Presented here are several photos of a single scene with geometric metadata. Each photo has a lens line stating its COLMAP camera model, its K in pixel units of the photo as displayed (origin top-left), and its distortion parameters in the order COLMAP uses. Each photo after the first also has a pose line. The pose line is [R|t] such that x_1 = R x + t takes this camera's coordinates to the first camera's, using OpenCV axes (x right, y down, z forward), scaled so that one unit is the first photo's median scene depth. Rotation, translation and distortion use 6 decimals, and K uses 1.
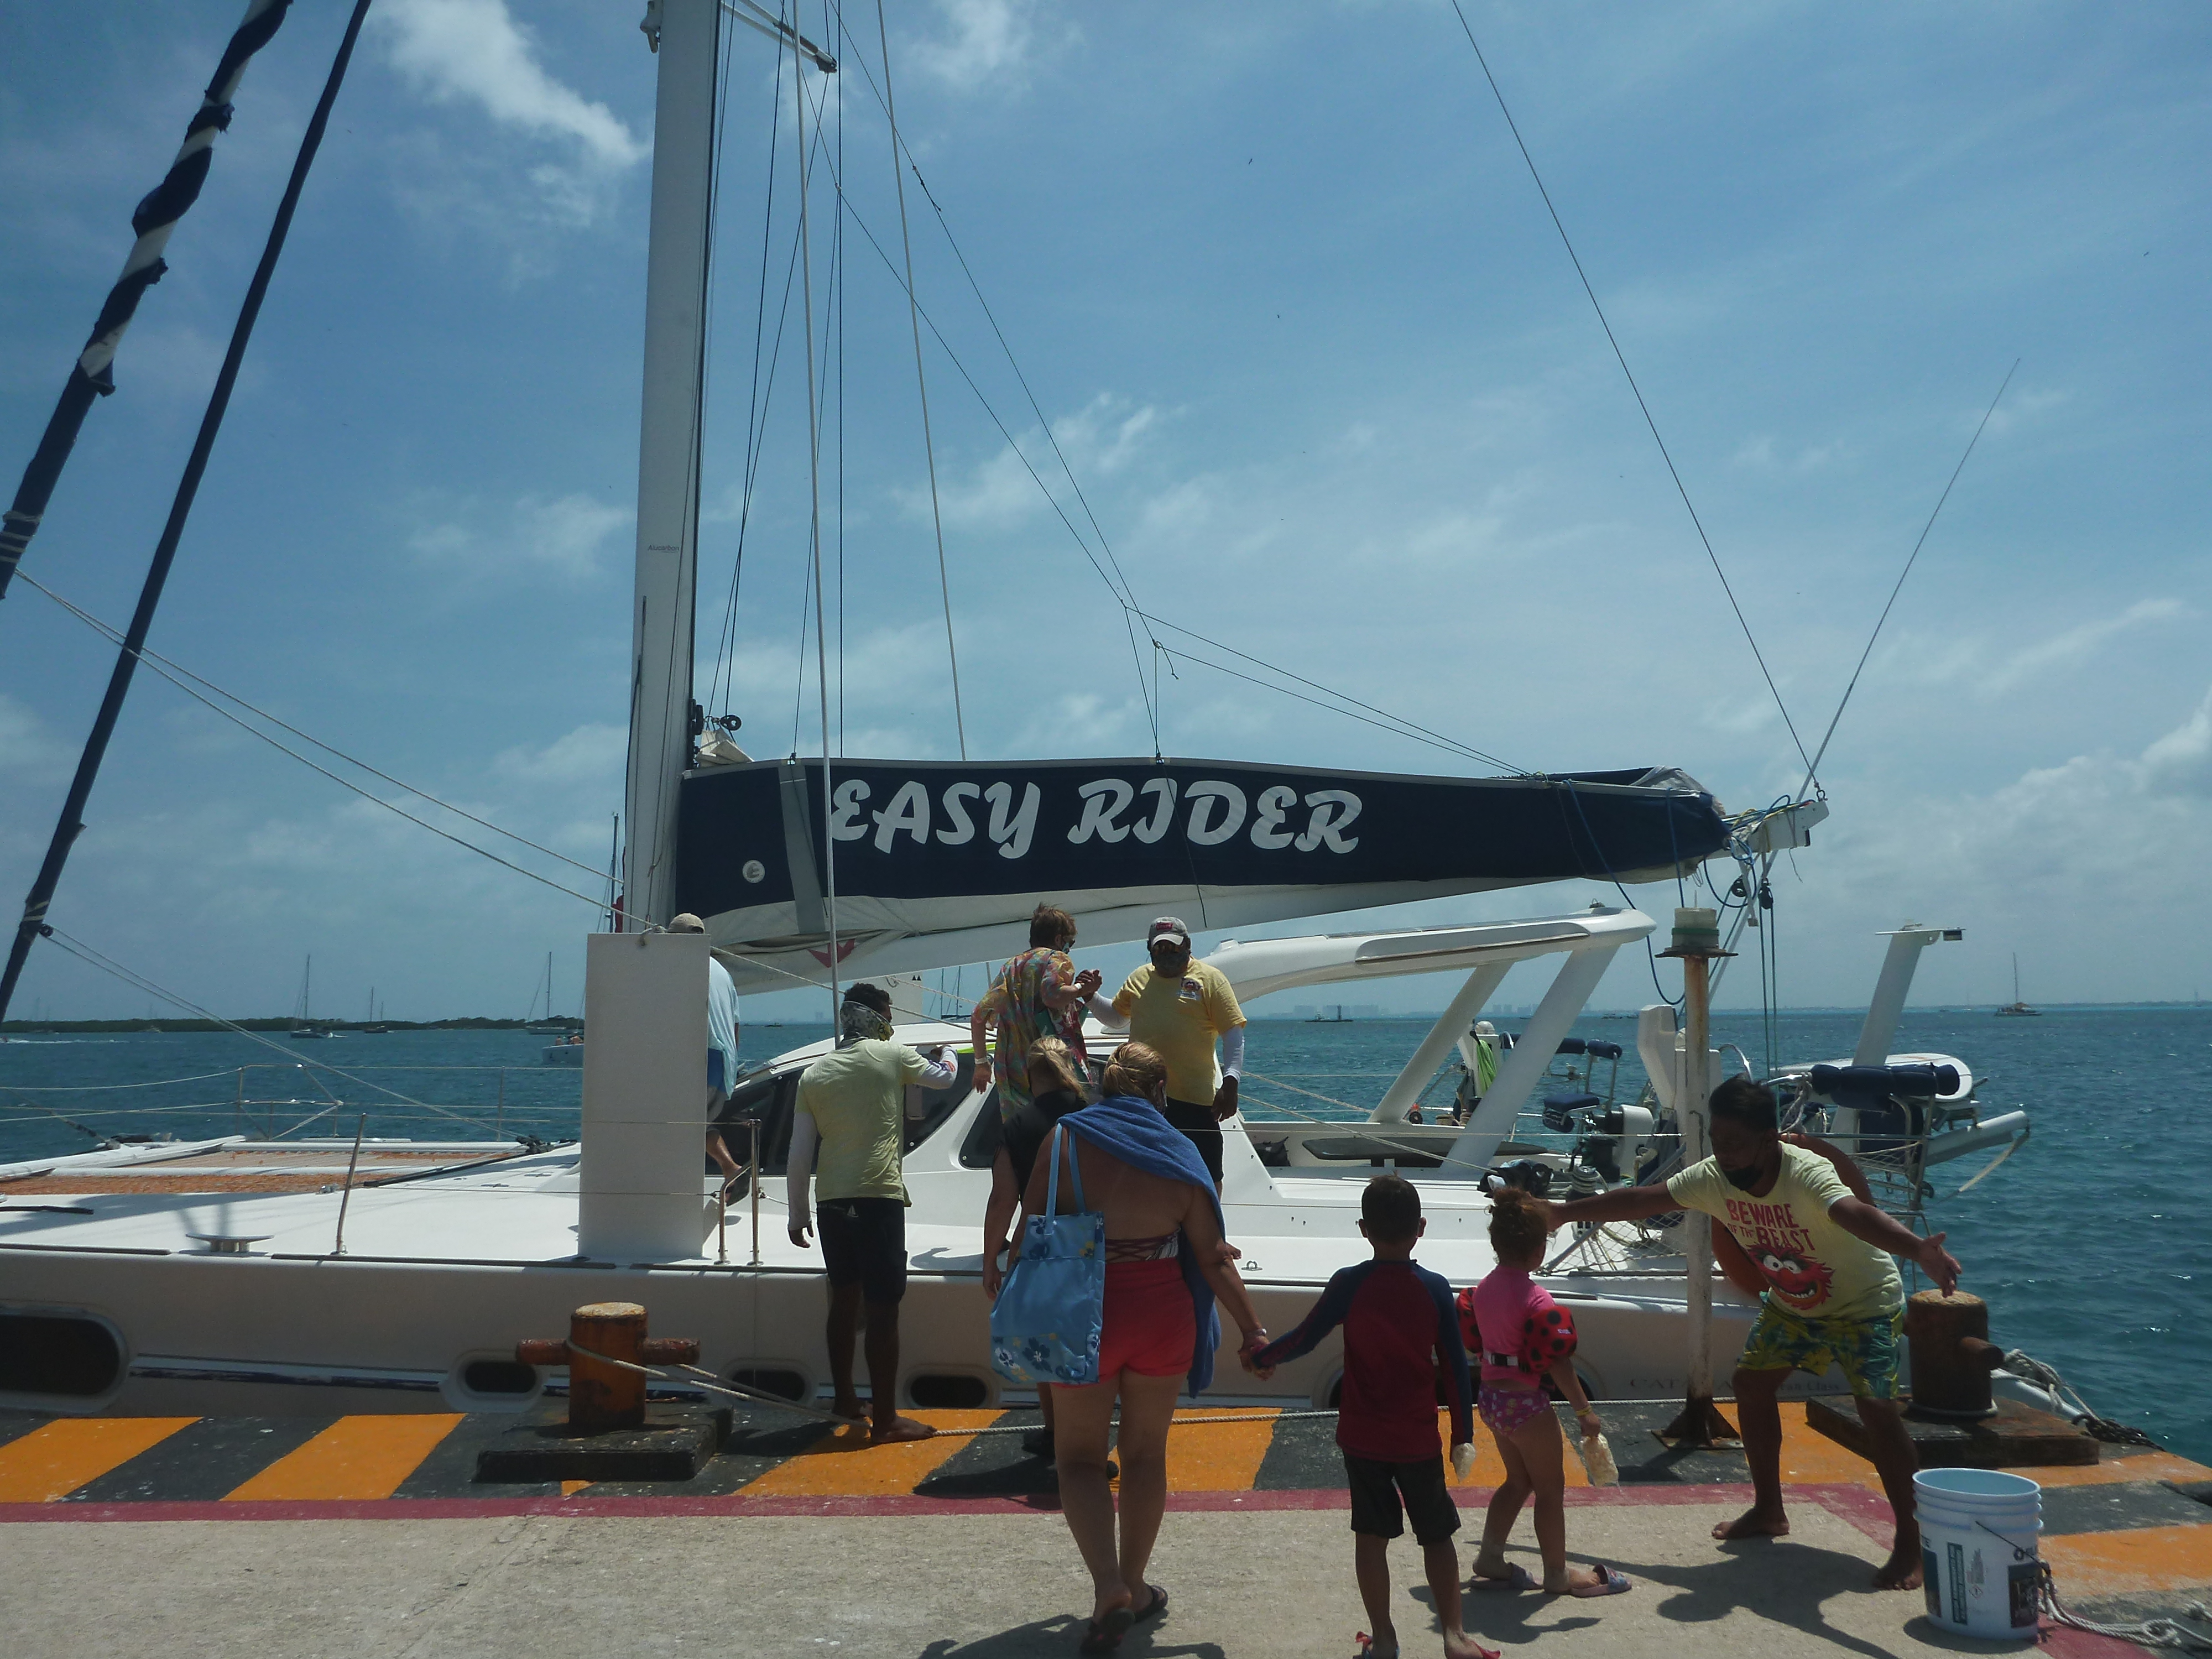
lens RADIAL K [[1806.5, 0, 1107.3], [0, 1806.5, 827.9], [0, 0, 1]] dist [0.000073, -0.003445]
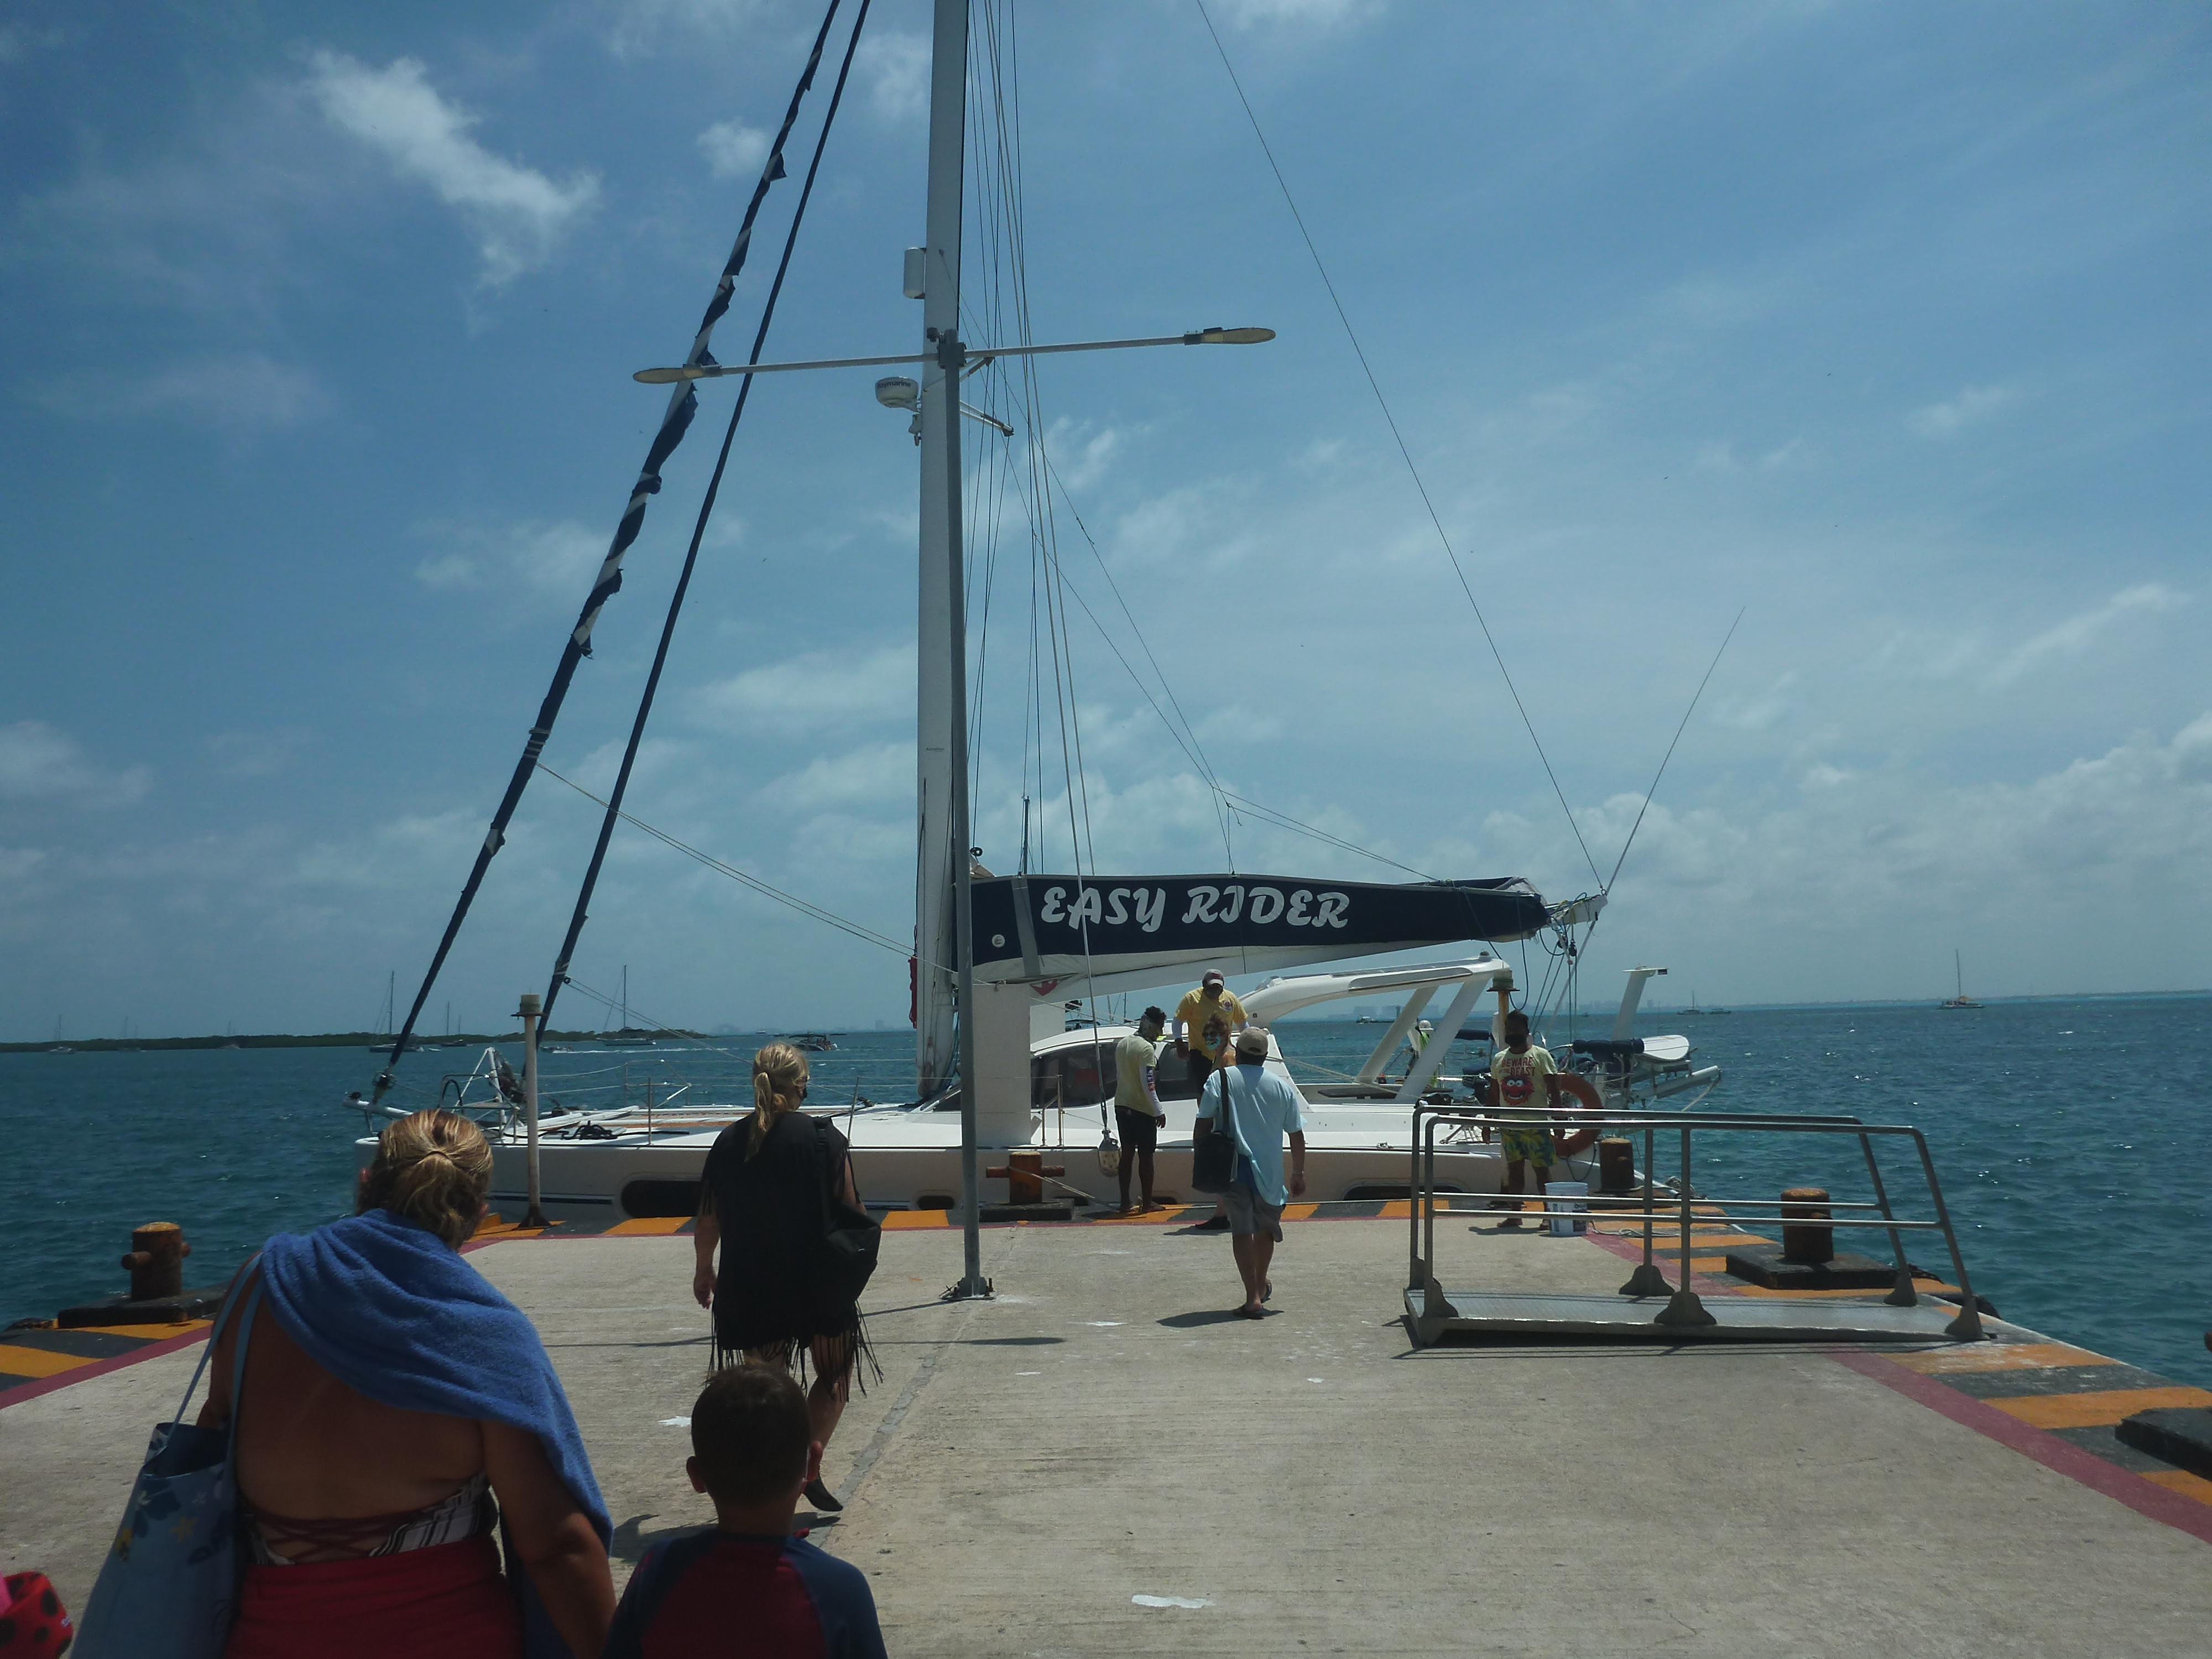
lens RADIAL K [[1806.5, 0, 1104.8], [0, 1806.5, 831.9], [0, 0, 1]] dist [0.000073, -0.003445]
pose [[0.999732, -0.013860, 0.018536, -0.128634], [0.013845, 0.999904, 0.000942, -0.082998], [-0.018547, -0.000685, 0.999828, -0.755810]]
